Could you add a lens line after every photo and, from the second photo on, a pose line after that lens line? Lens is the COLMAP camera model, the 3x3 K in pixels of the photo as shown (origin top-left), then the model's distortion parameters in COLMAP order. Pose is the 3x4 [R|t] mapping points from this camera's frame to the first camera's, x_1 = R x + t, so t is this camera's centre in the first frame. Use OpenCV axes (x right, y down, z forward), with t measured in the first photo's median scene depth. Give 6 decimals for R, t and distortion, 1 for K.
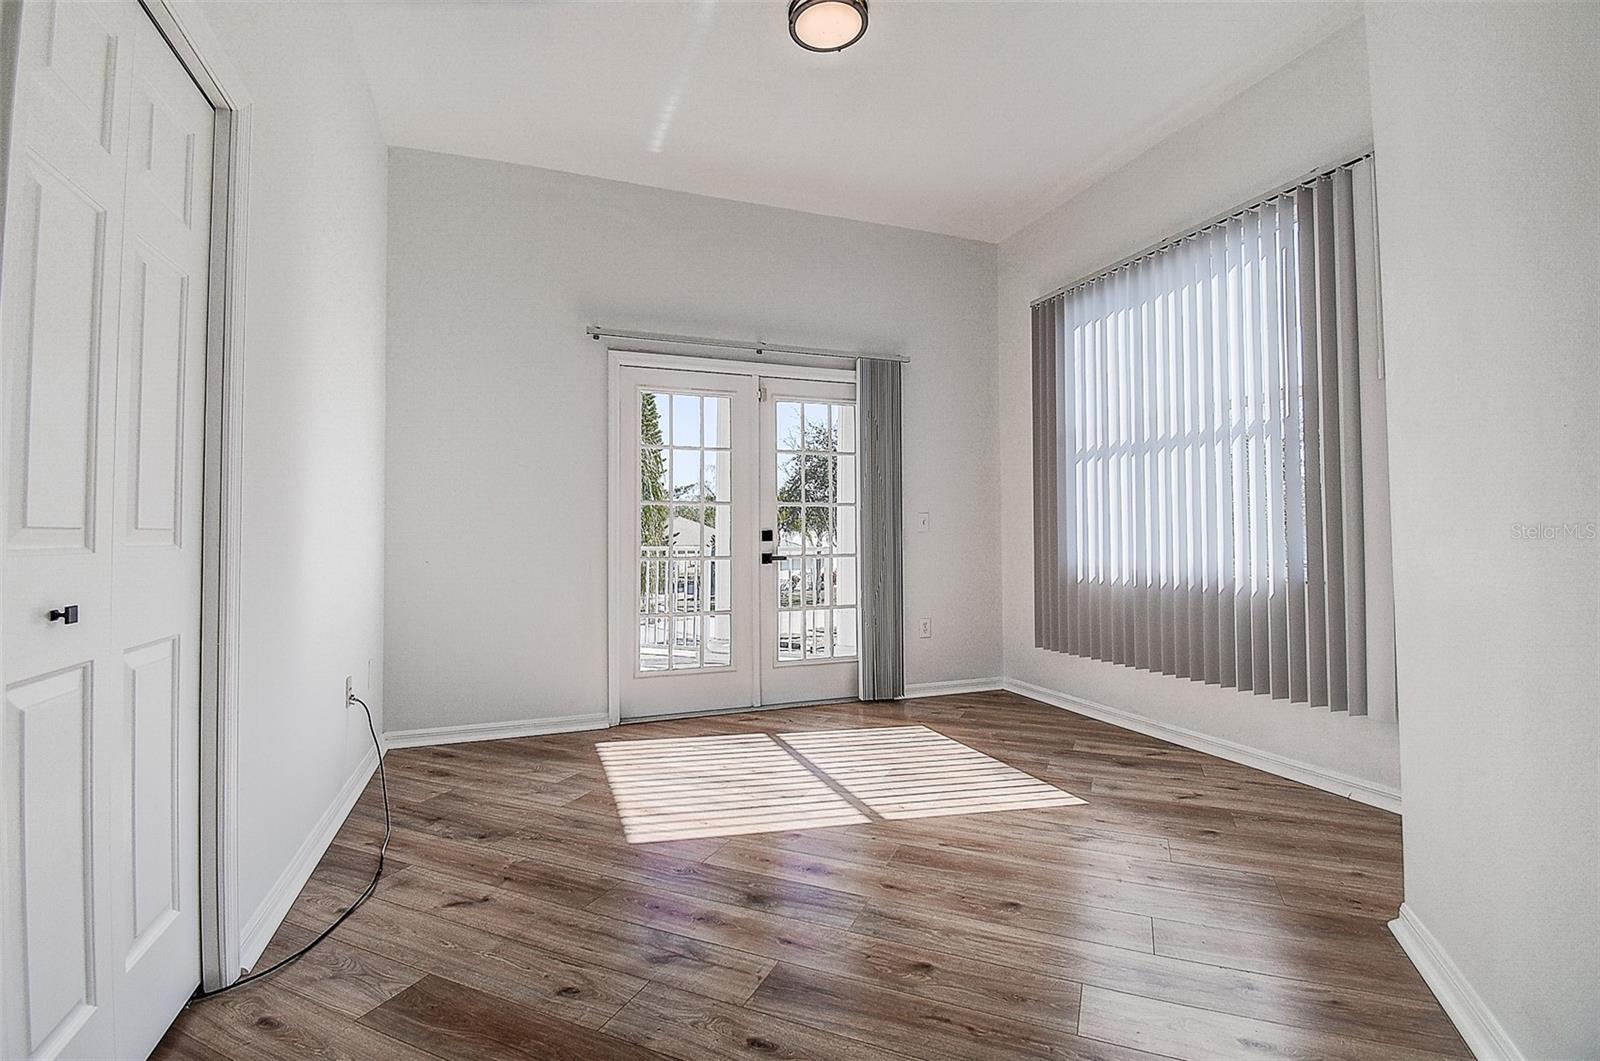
lens RADIAL K [[725.9, 0, 787.3], [0, 725.9, 517.4], [0, 0, 1]] dist [0.025647, -0.027143]
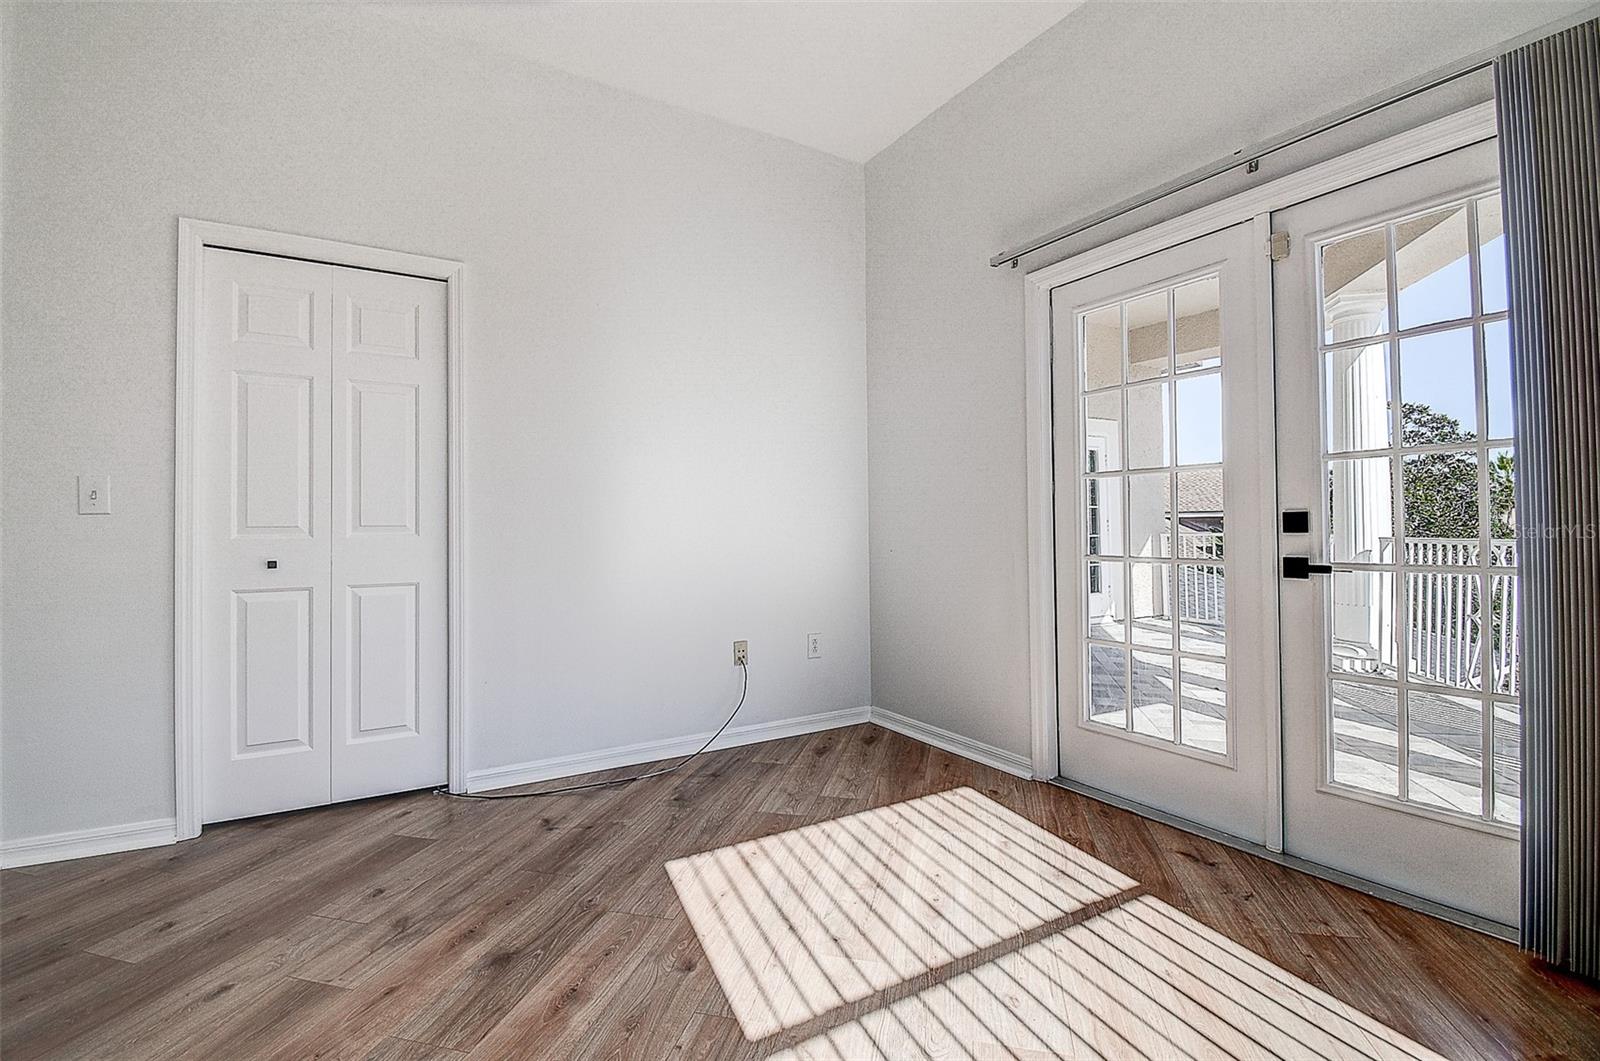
lens RADIAL K [[725.9, 0, 787.3], [0, 725.9, 517.4], [0, 0, 1]] dist [0.025647, -0.027143]
pose [[0.173974, -0.012641, -0.984669, 0.551088], [0.032898, 0.999434, -0.007018, 0.018941], [0.984201, -0.031173, 0.174291, 0.771912]]
